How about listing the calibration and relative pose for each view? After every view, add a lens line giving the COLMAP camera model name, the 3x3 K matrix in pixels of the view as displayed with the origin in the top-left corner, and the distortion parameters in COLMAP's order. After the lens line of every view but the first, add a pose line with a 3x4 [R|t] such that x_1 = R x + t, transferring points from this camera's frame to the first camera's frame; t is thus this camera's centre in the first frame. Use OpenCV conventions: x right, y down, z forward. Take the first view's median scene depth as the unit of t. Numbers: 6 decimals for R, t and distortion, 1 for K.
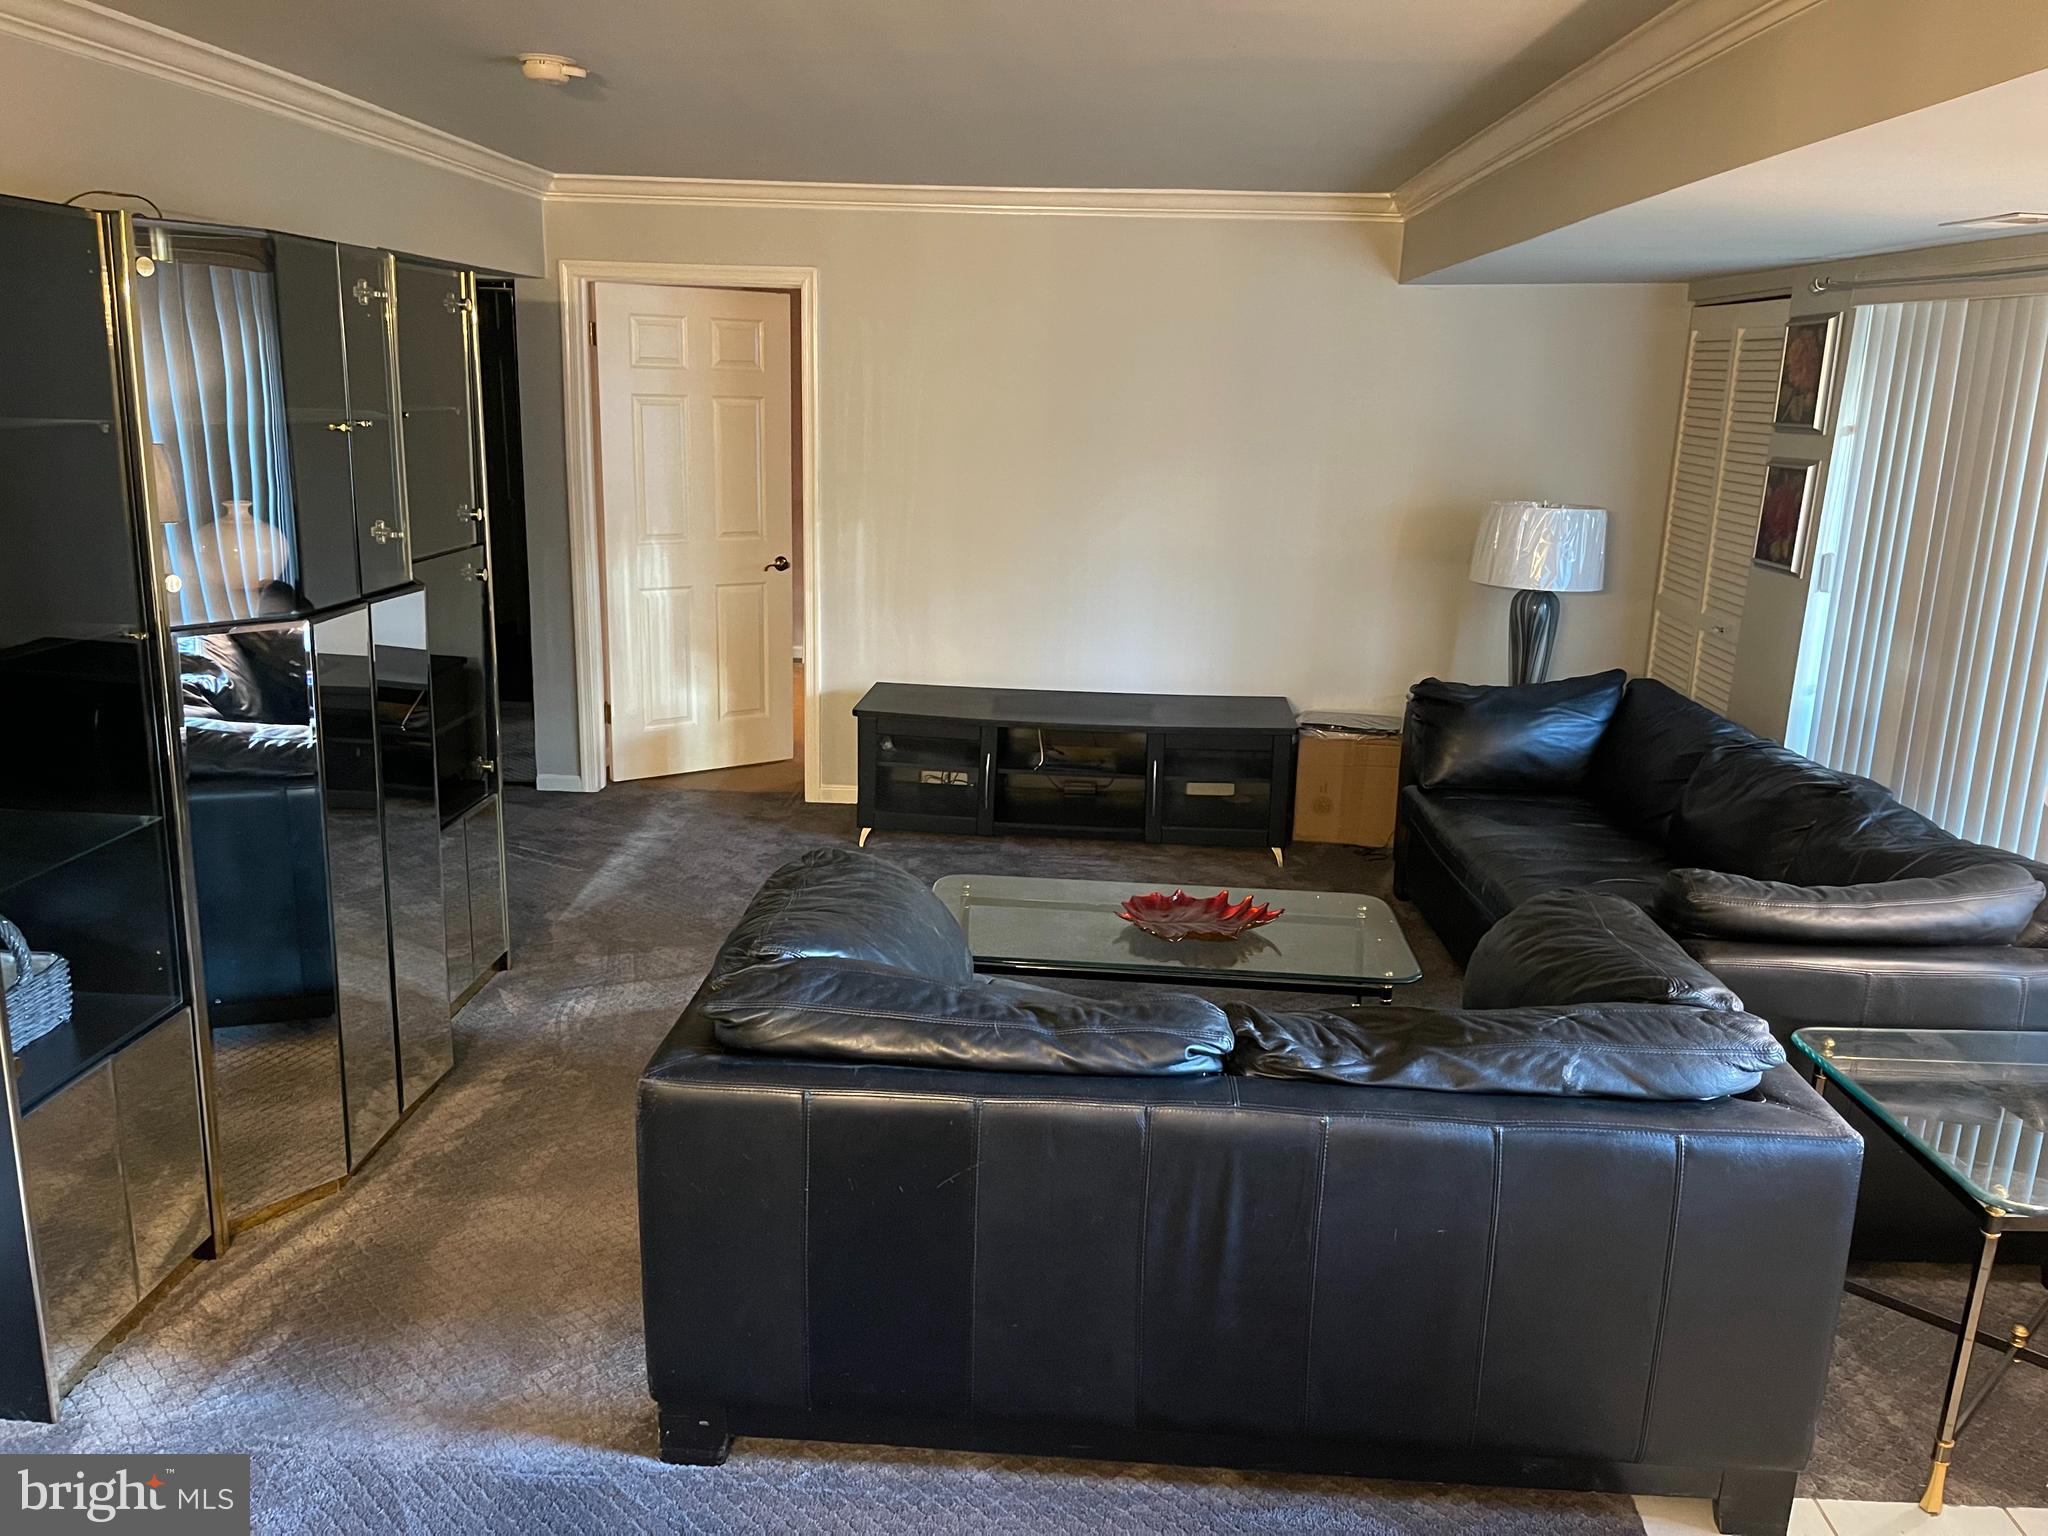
lens RADIAL K [[1546.1, 0, 1032.0], [0, 1546.1, 746.3], [0, 0, 1]] dist [0.062621, -0.076622]
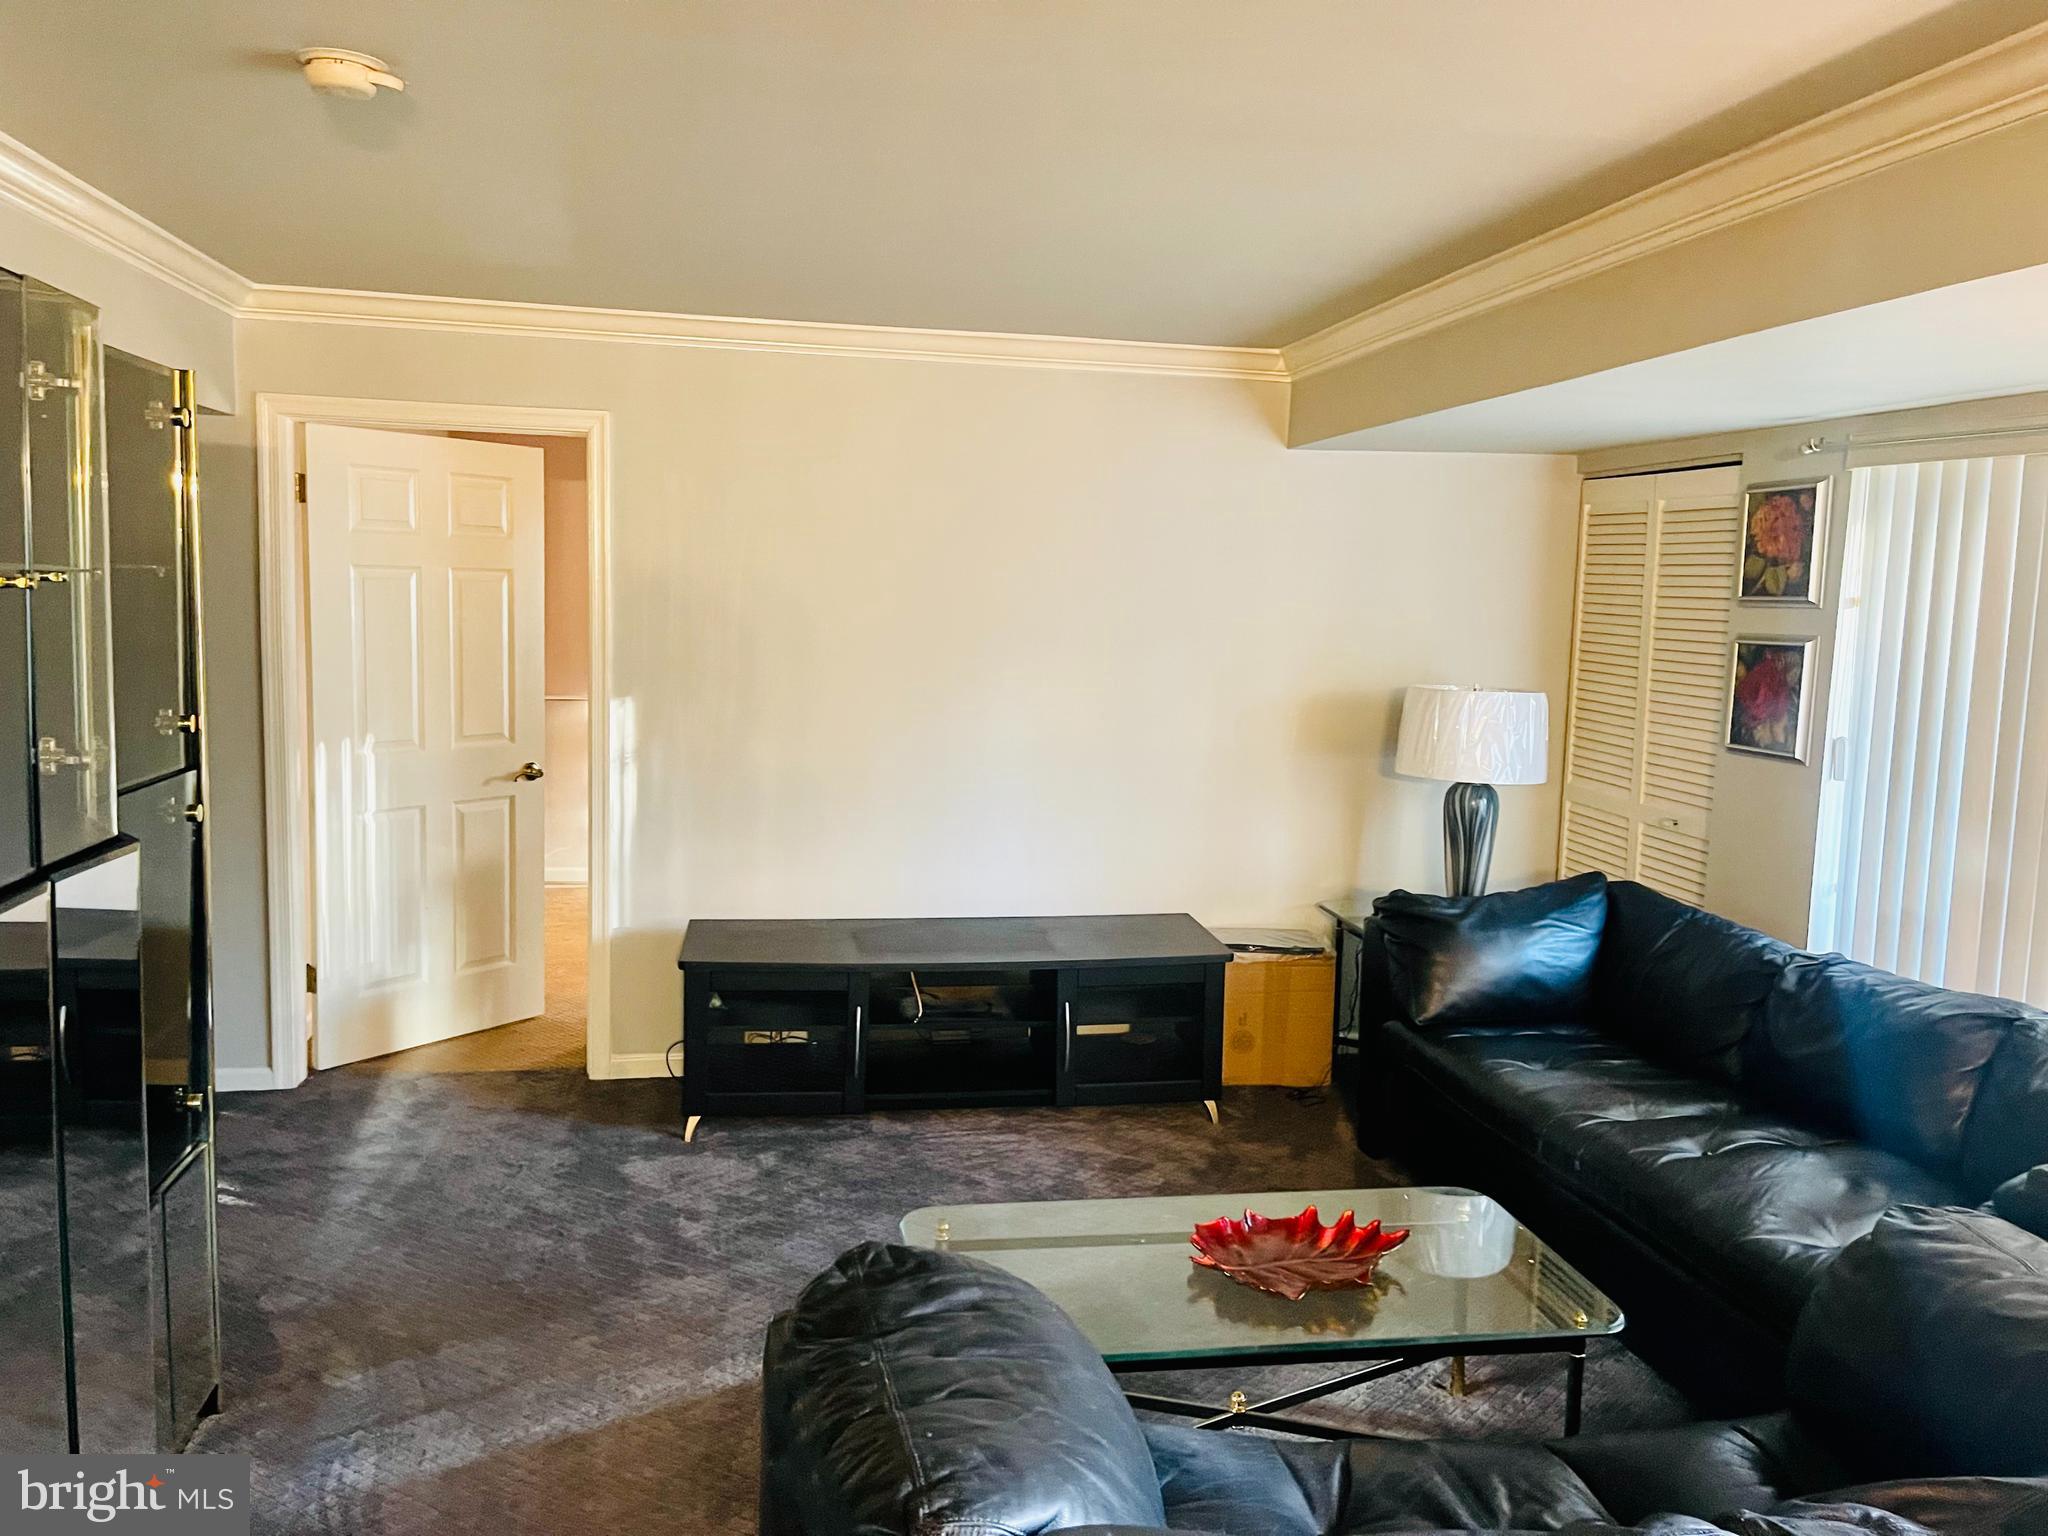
lens RADIAL K [[1546.1, 0, 1064.4], [0, 1546.1, 742.2], [0, 0, 1]] dist [0.062621, -0.076622]
pose [[0.970132, -0.022082, 0.241572, -0.115929], [0.051632, 0.991826, -0.116687, -0.032287], [-0.237020, 0.125675, 0.963342, 0.199632]]
